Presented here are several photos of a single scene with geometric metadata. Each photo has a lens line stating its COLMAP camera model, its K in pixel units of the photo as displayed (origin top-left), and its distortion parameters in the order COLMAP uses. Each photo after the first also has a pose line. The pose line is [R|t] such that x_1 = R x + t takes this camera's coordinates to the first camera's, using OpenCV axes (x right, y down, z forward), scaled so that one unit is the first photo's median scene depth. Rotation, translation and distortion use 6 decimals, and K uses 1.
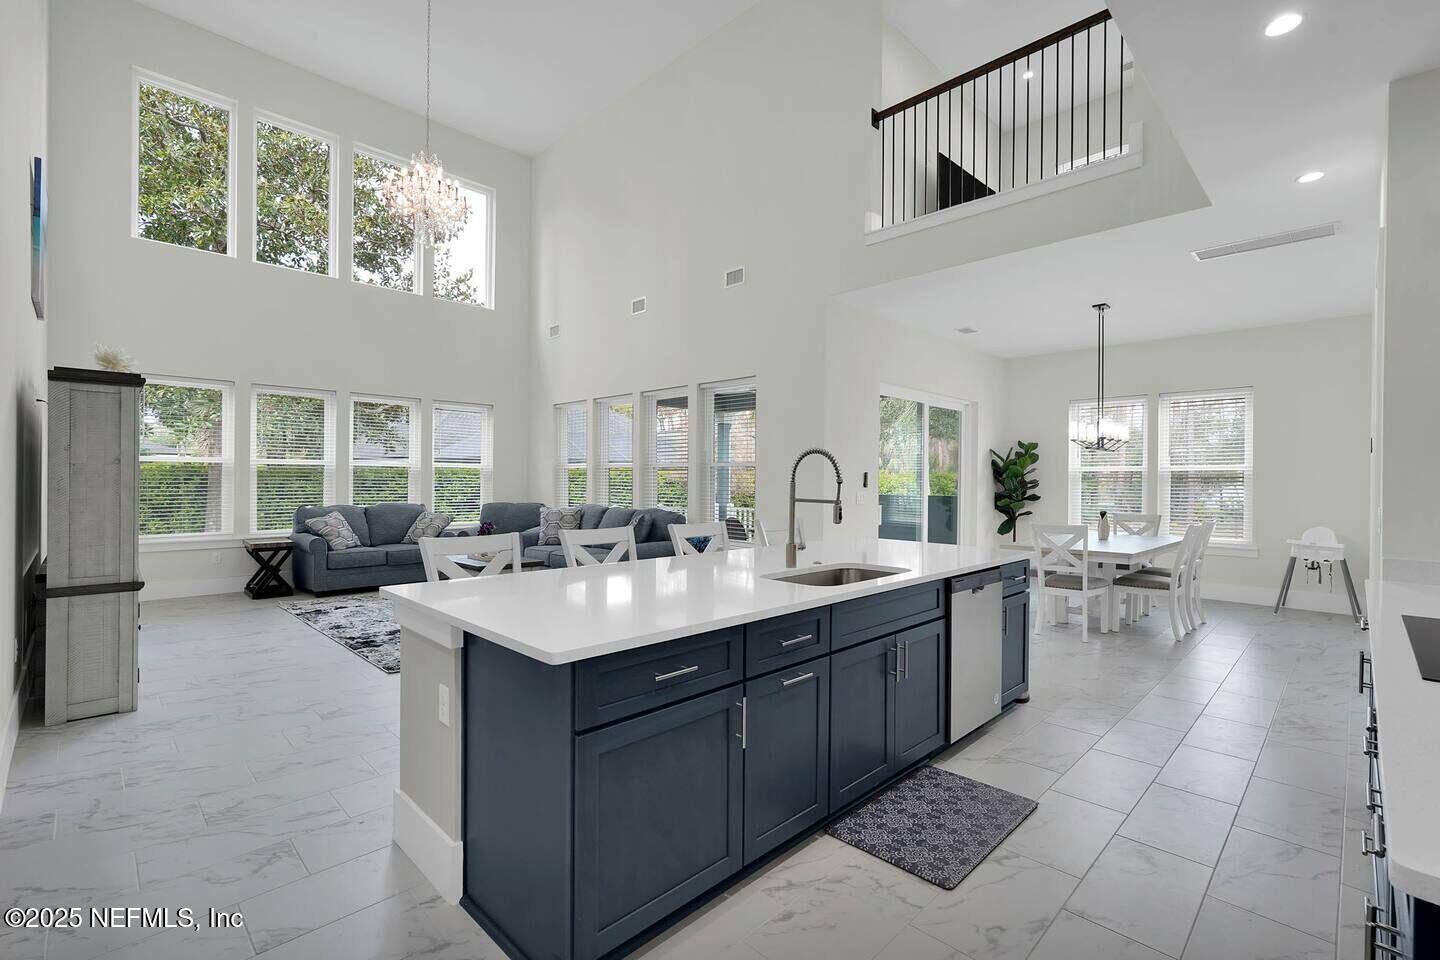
lens RADIAL K [[646.9, 0, 720.0], [0, 646.9, 480.0], [0, 0, 1]] dist [-0.020730, 0.012765]
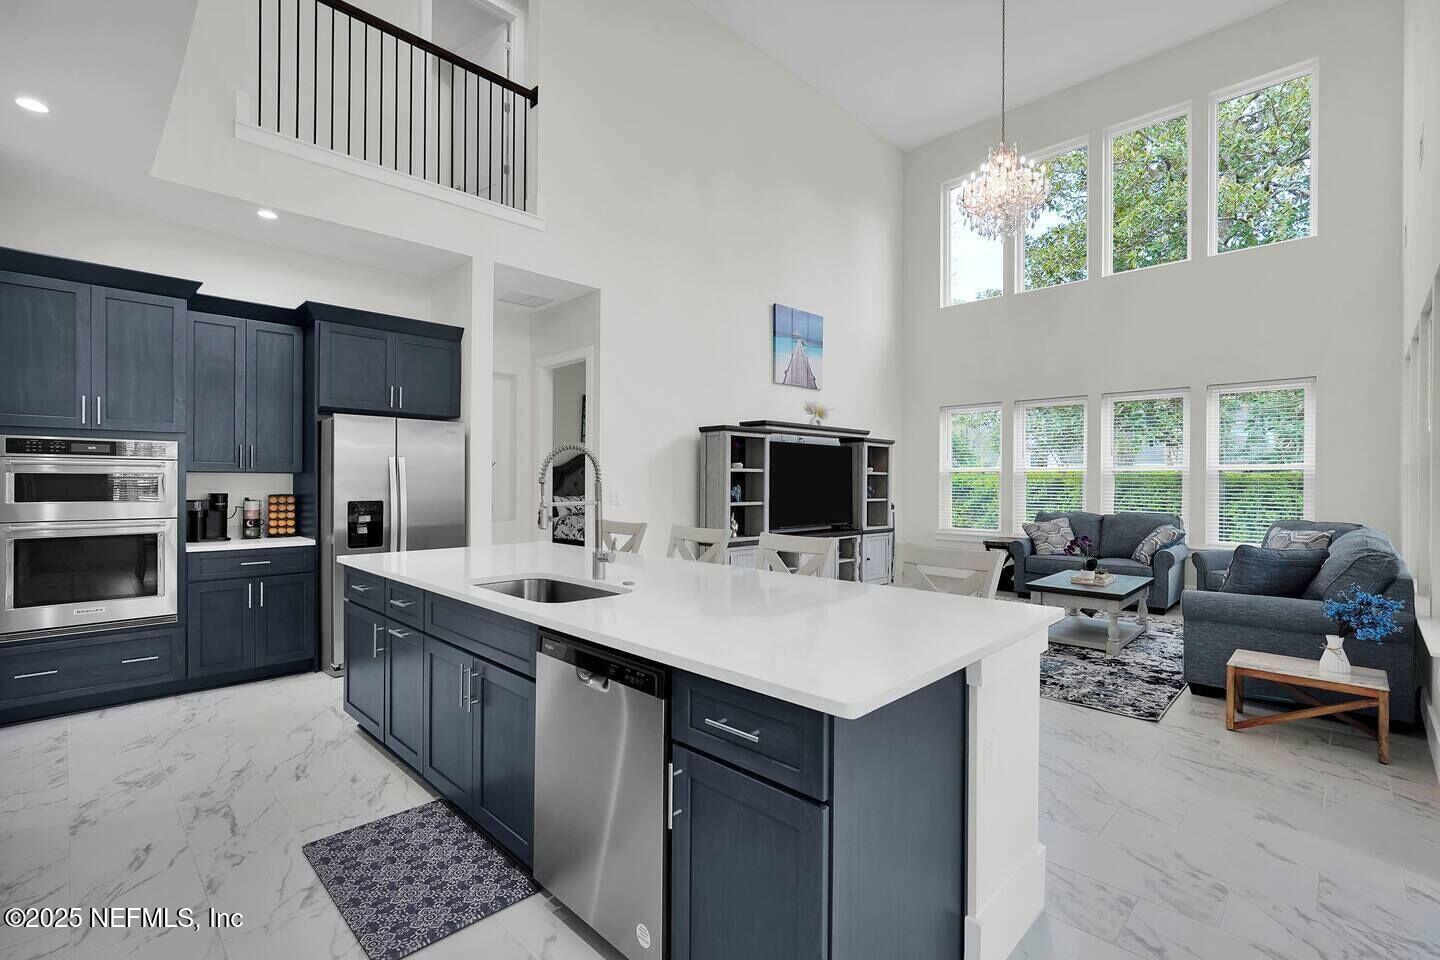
lens RADIAL K [[646.9, 0, 720.0], [0, 646.9, 480.0], [0, 0, 1]] dist [-0.020730, 0.012765]
pose [[0.006829, -0.008590, -0.999940, 0.413808], [-0.005088, 0.999950, -0.008625, 0.002244], [0.999964, 0.005147, 0.006785, 0.478799]]
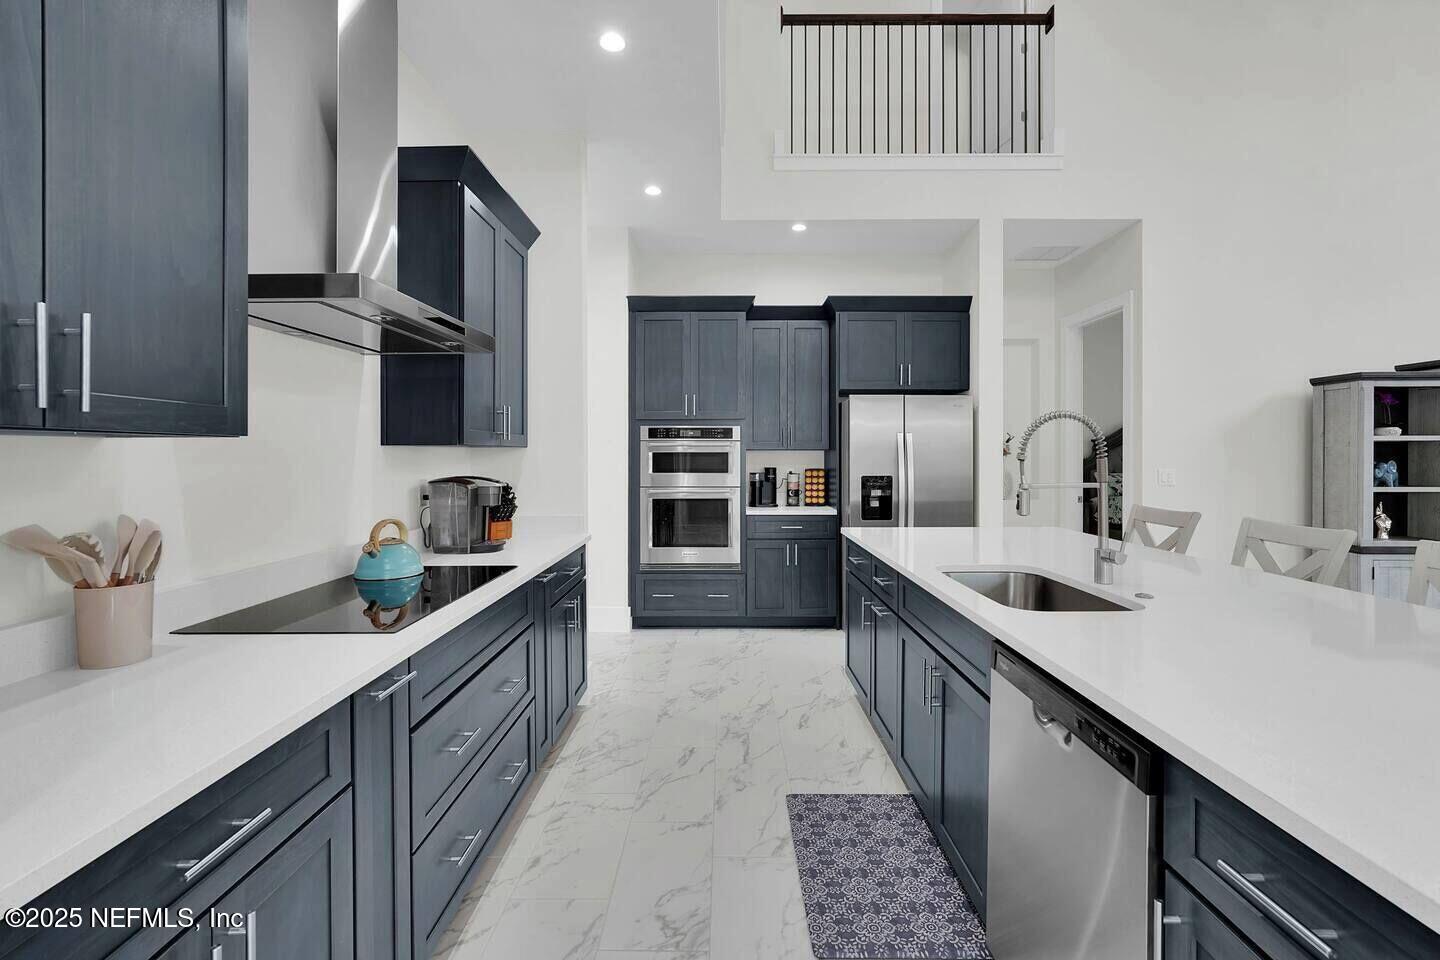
lens RADIAL K [[644.0, 0, 724.3], [0, 644.0, 455.8], [0, 0, 1]] dist [-0.018520, 0.011122]
pose [[-0.709057, -0.004833, -0.705134, 0.362293], [-0.004475, 0.999987, -0.002354, 0.000696], [0.705137, 0.001487, -0.709070, 0.495111]]
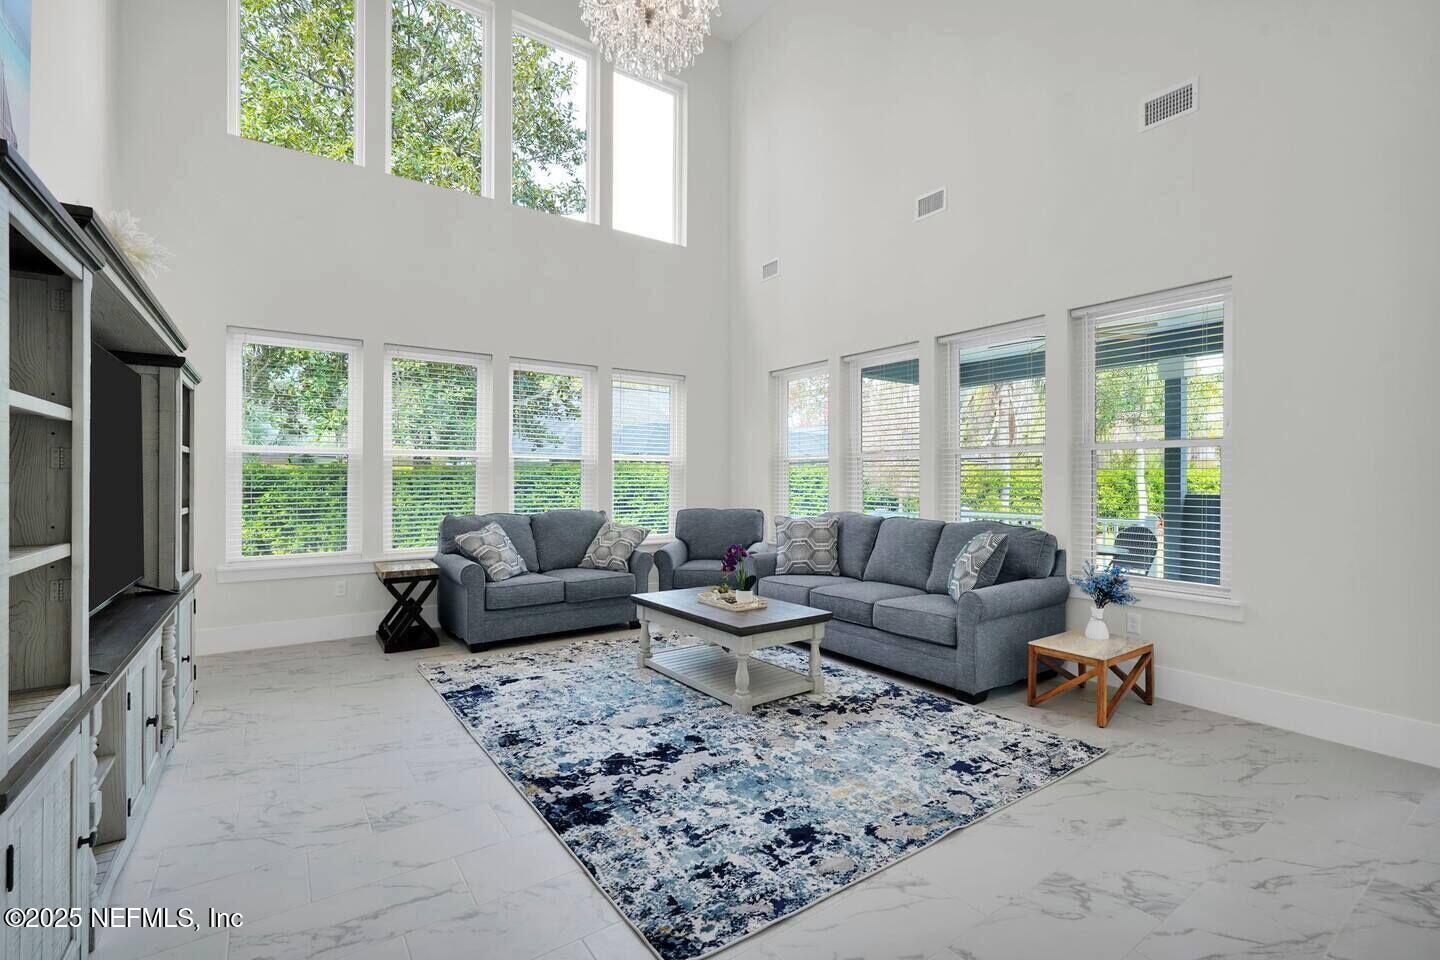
lens RADIAL K [[646.9, 0, 720.0], [0, 646.9, 480.0], [0, 0, 1]] dist [-0.020730, 0.012765]
pose [[0.985087, -0.005354, -0.171974, -0.243987], [0.005294, 0.999986, -0.000808, 0.004629], [0.171975, -0.000114, 0.985101, 0.365551]]
